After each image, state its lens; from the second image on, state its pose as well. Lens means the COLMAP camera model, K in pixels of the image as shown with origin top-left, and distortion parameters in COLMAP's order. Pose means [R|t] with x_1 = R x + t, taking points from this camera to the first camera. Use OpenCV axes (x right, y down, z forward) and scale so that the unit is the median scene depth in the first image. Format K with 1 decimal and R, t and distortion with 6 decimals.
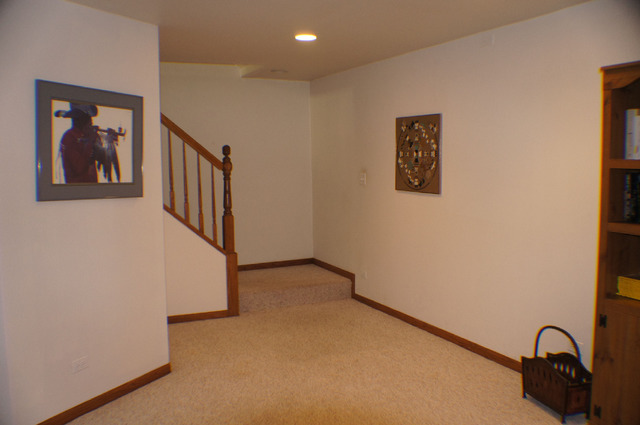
lens RADIAL K [[576.5, 0, 321.6], [0, 576.5, 218.8], [0, 0, 1]] dist [-0.123056, 0.013381]
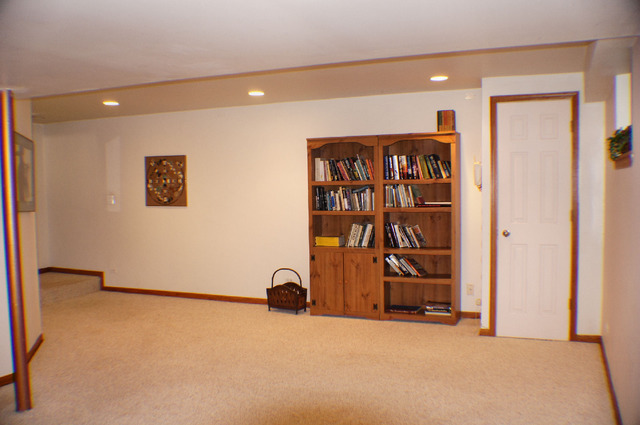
lens RADIAL K [[576.5, 0, 320.4], [0, 576.5, 216.8], [0, 0, 1]] dist [-0.123056, 0.013381]
pose [[0.707853, -0.028185, 0.705797, -0.625040], [0.076517, 0.996383, -0.036950, 0.069451], [-0.702203, 0.080160, 0.707450, -0.354222]]
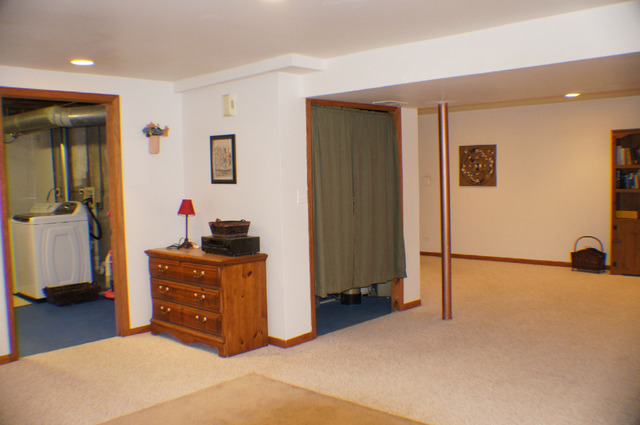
lens RADIAL K [[576.5, 0, 321.0], [0, 576.5, 215.8], [0, 0, 1]] dist [-0.123056, 0.013381]
pose [[0.888948, -0.036542, 0.456547, -1.168708], [0.059224, 0.997614, -0.035468, 0.087416], [-0.454162, 0.058568, 0.888992, -0.420560]]
